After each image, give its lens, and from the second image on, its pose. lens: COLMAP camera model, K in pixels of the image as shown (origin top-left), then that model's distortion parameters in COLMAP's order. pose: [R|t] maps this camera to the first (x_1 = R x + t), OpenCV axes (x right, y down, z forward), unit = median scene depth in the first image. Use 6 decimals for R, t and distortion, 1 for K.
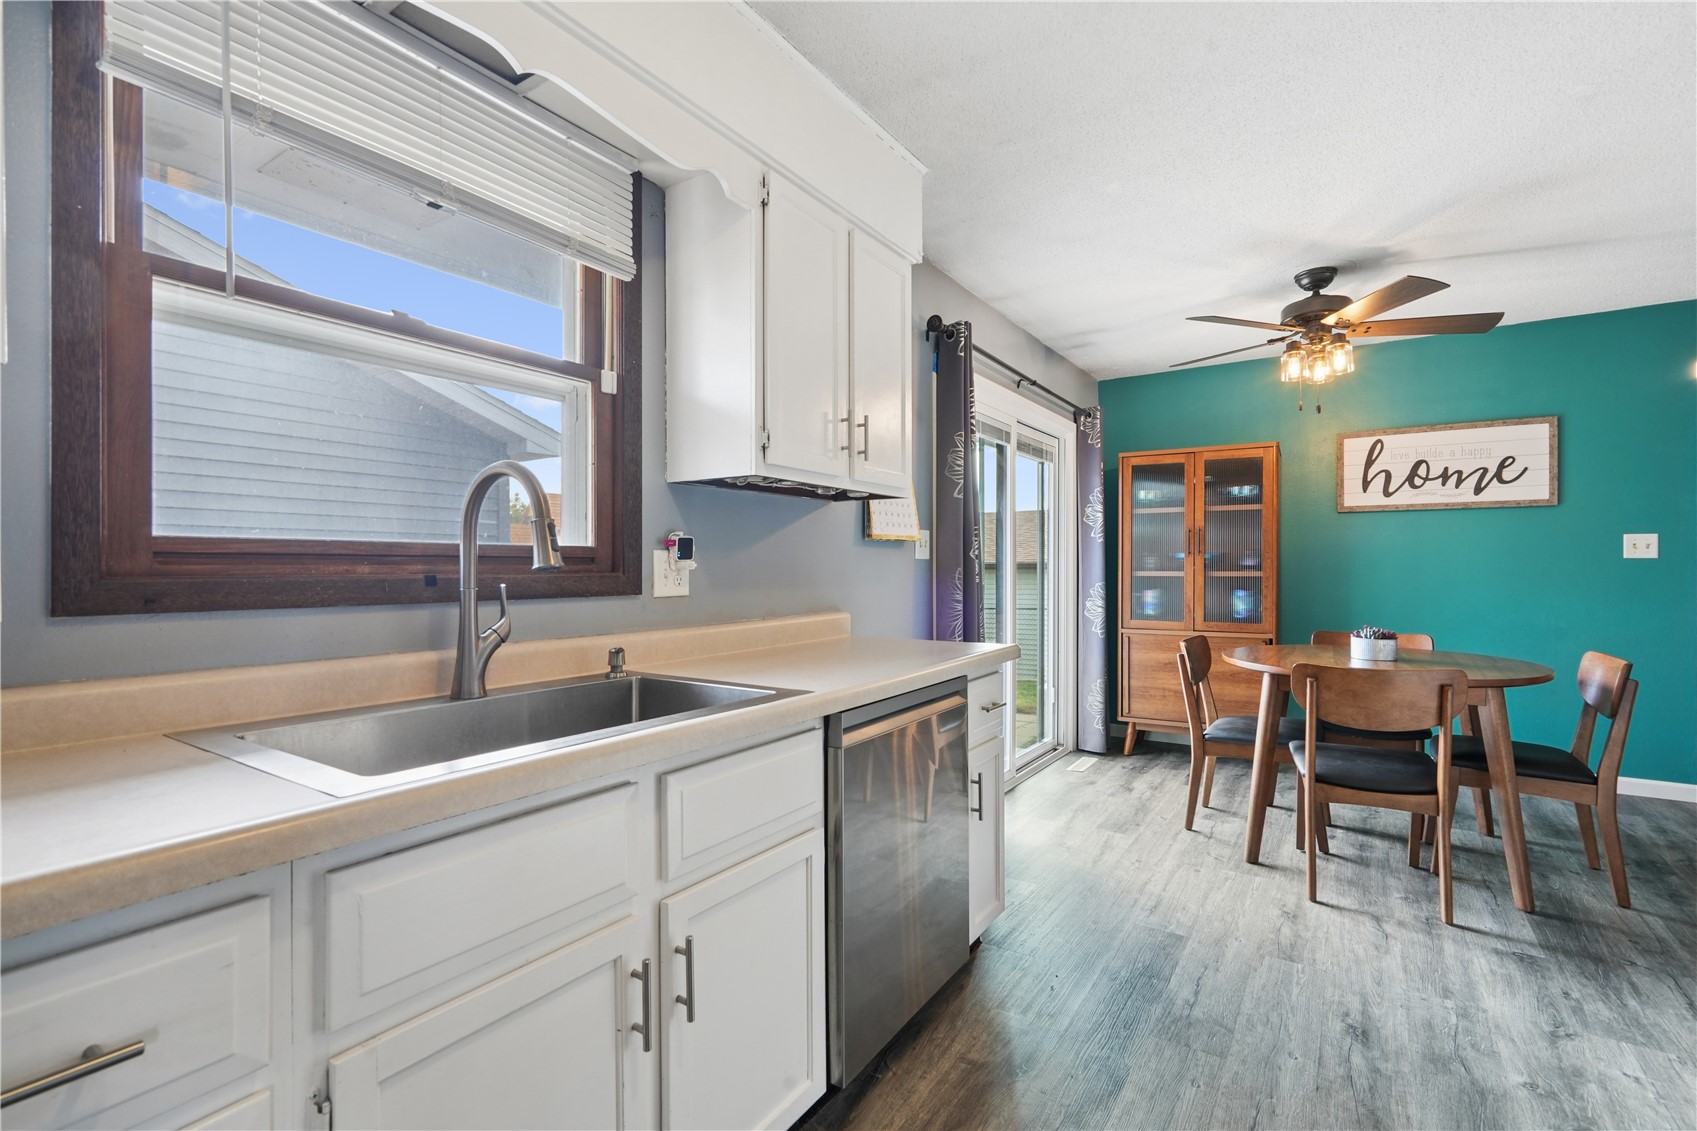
lens RADIAL K [[768.3, 0, 857.6], [0, 768.3, 569.4], [0, 0, 1]] dist [0.000385, 0.000835]
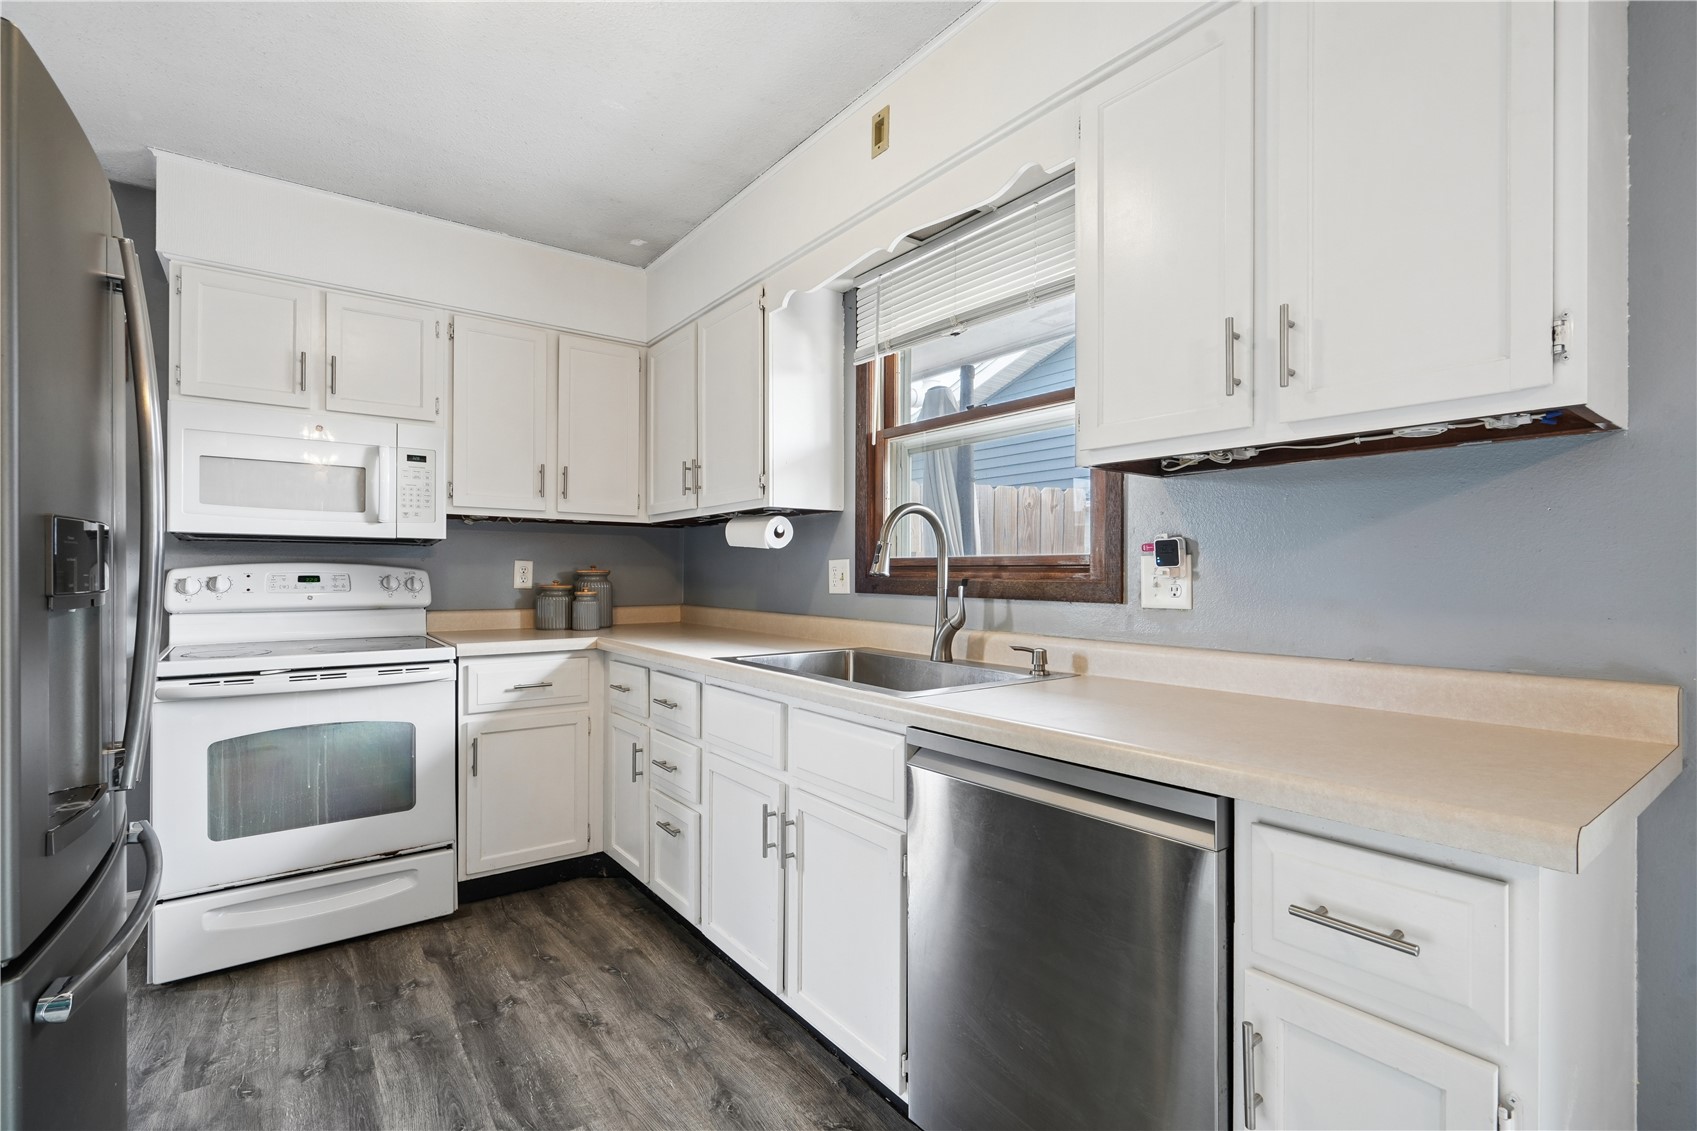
lens RADIAL K [[768.3, 0, 852.3], [0, 768.3, 564.2], [0, 0, 1]] dist [0.000385, 0.000835]
pose [[-0.343157, 0.003286, -0.939272, 0.928495], [-0.002532, 0.999987, 0.004424, -0.024461], [0.939275, 0.003897, -0.343145, 1.311576]]
